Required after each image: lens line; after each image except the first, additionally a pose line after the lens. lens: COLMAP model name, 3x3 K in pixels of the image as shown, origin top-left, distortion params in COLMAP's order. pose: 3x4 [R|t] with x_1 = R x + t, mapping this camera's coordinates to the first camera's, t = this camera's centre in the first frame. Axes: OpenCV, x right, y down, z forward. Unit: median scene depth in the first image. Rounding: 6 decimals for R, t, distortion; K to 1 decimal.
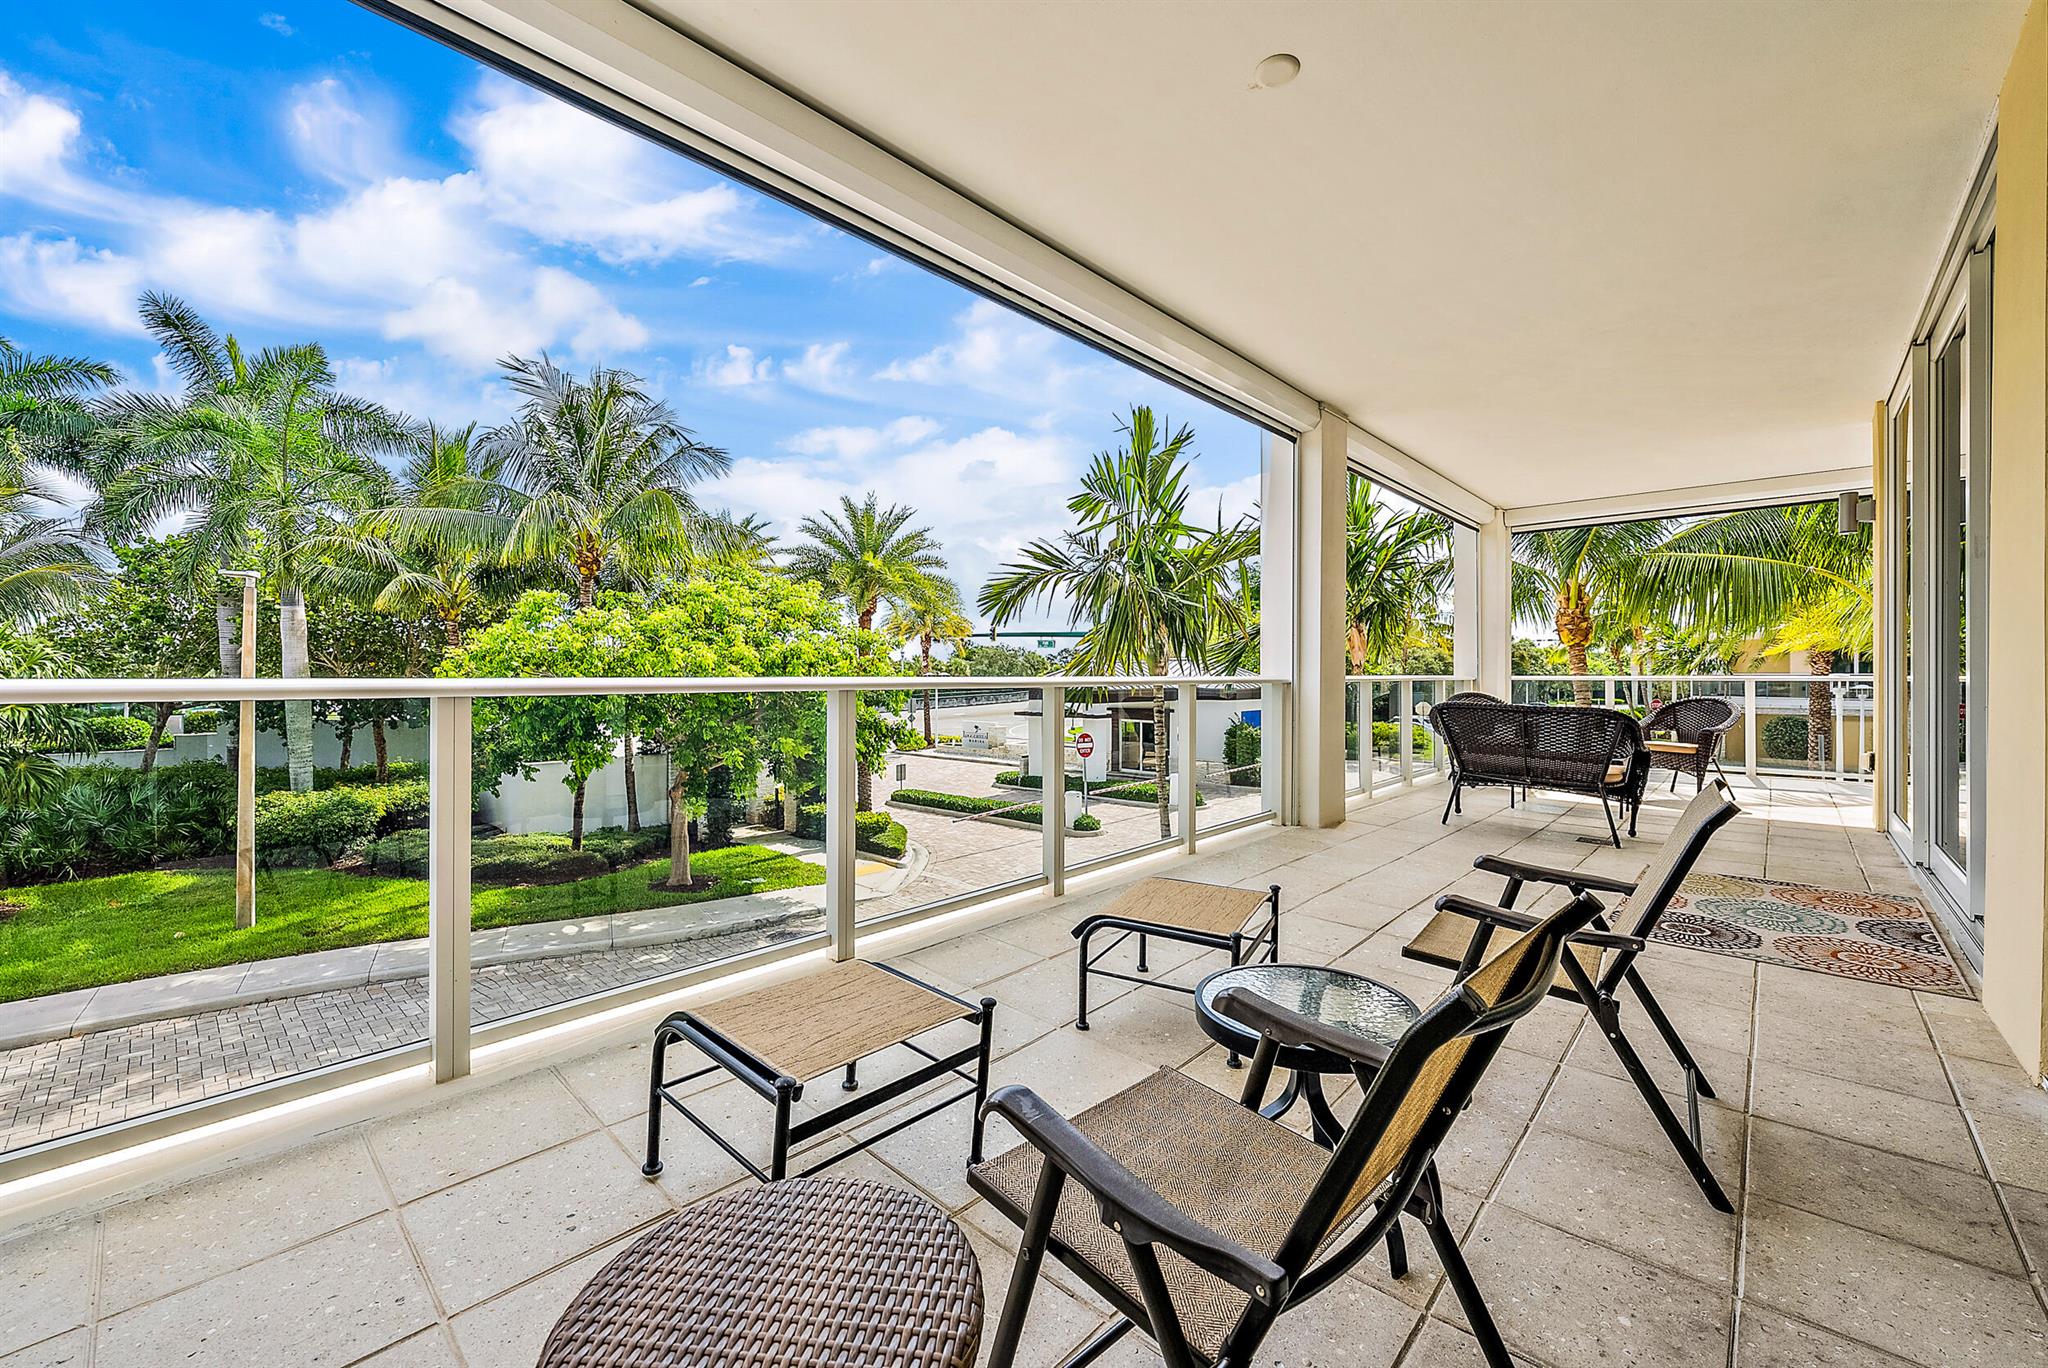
lens RADIAL K [[796.0, 0, 1027.6], [0, 796.0, 672.6], [0, 0, 1]] dist [0.018054, 0.000747]
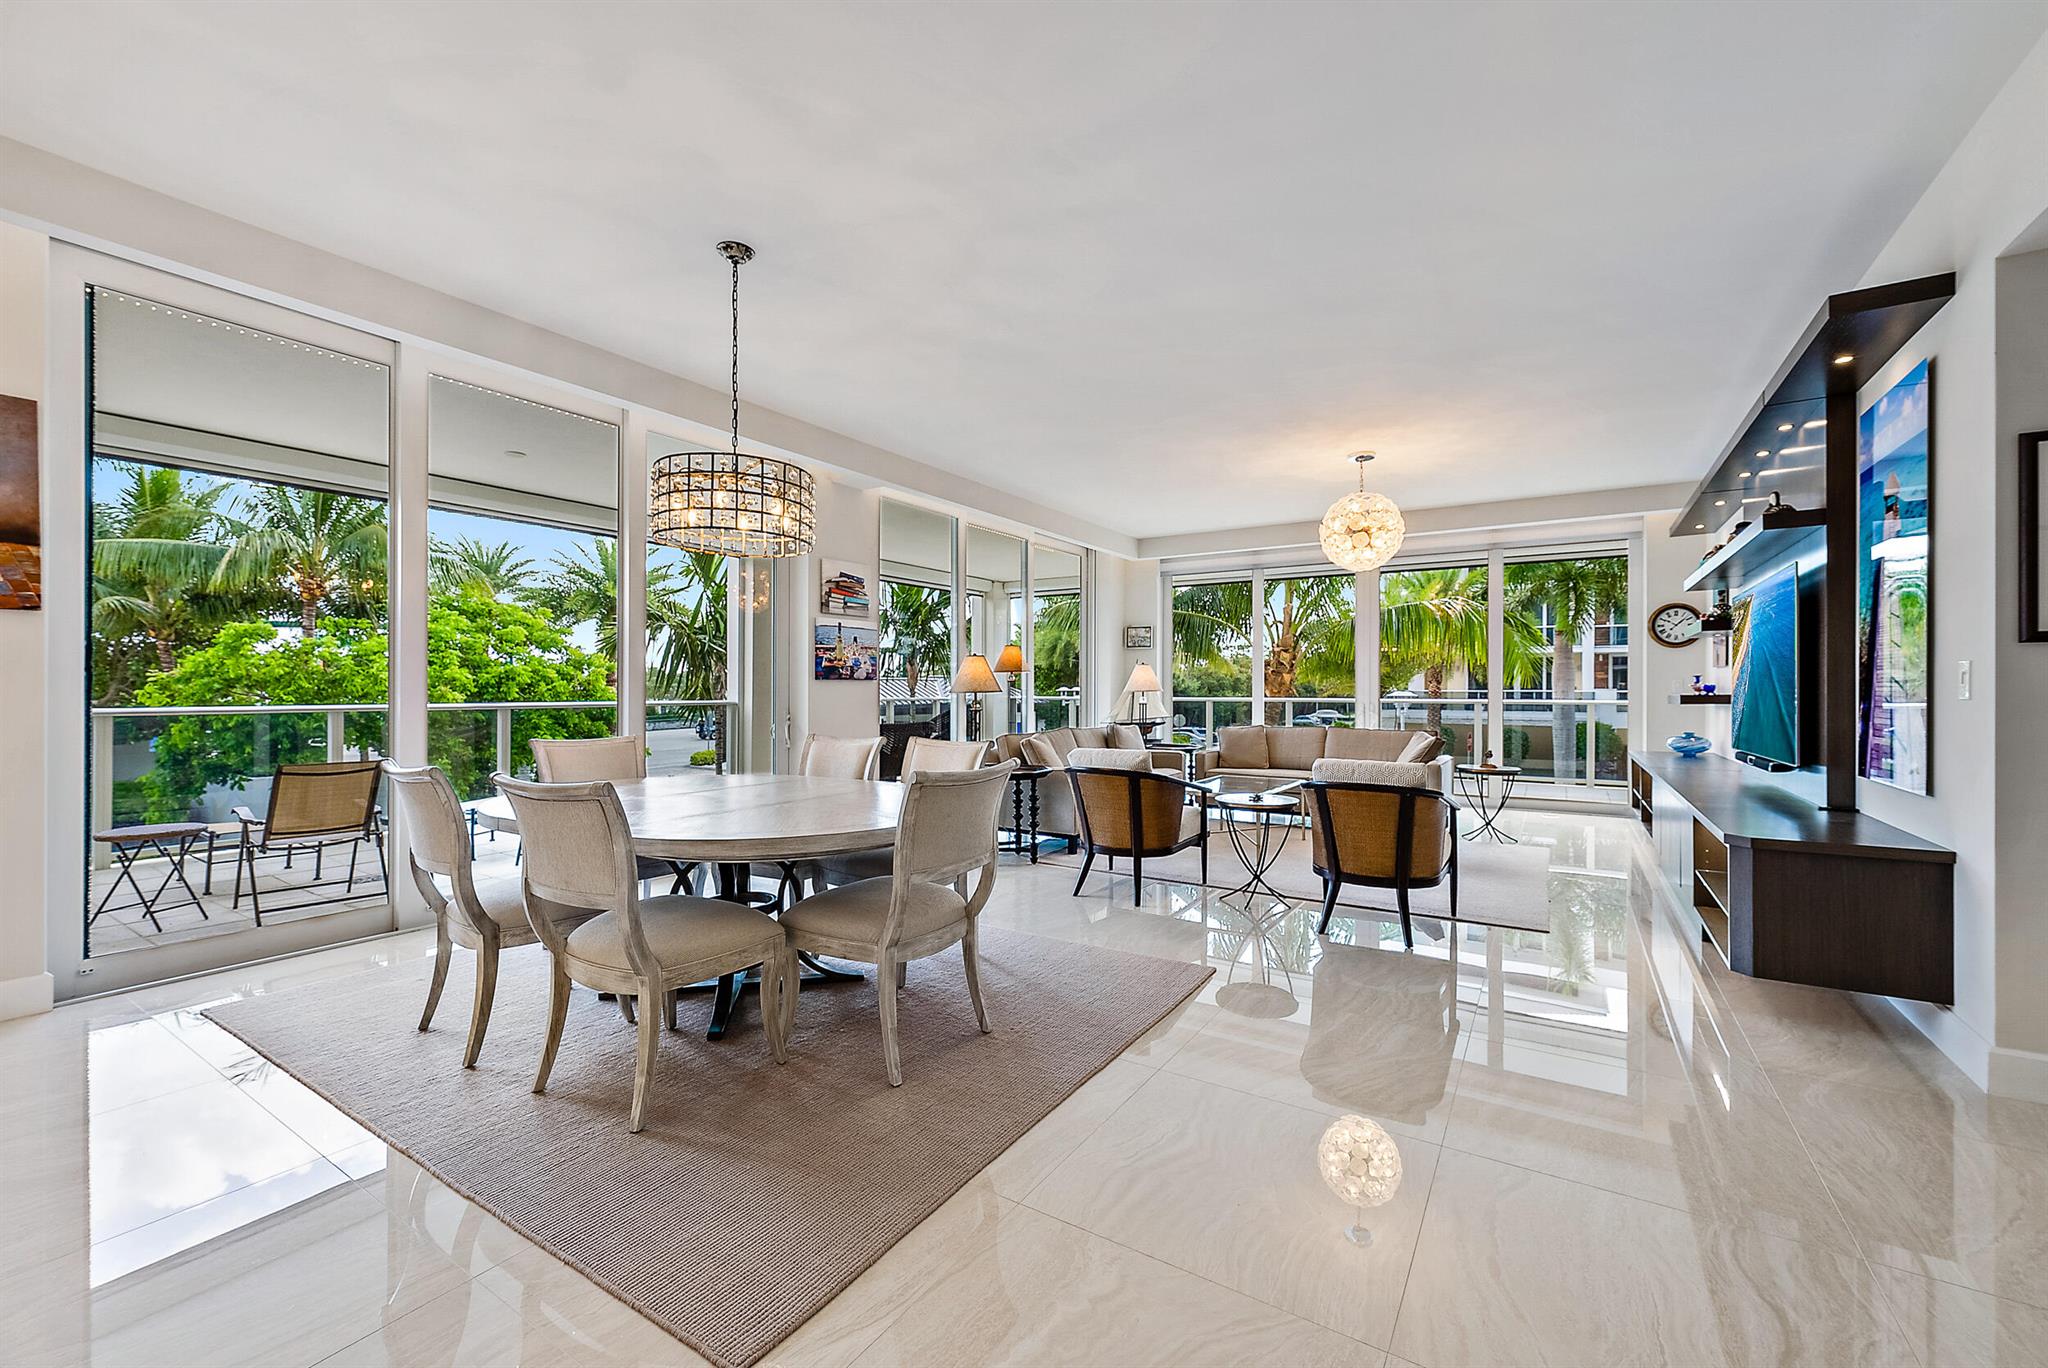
lens RADIAL K [[829.1, 0, 1014.2], [0, 829.1, 689.1], [0, 0, 1]] dist [0.000312, 0.000052]
pose [[0.985850, 0.001062, 0.167627, 0.214569], [-0.001709, 0.999992, 0.003715, -0.010090], [-0.167621, -0.003949, 0.985844, -0.269994]]
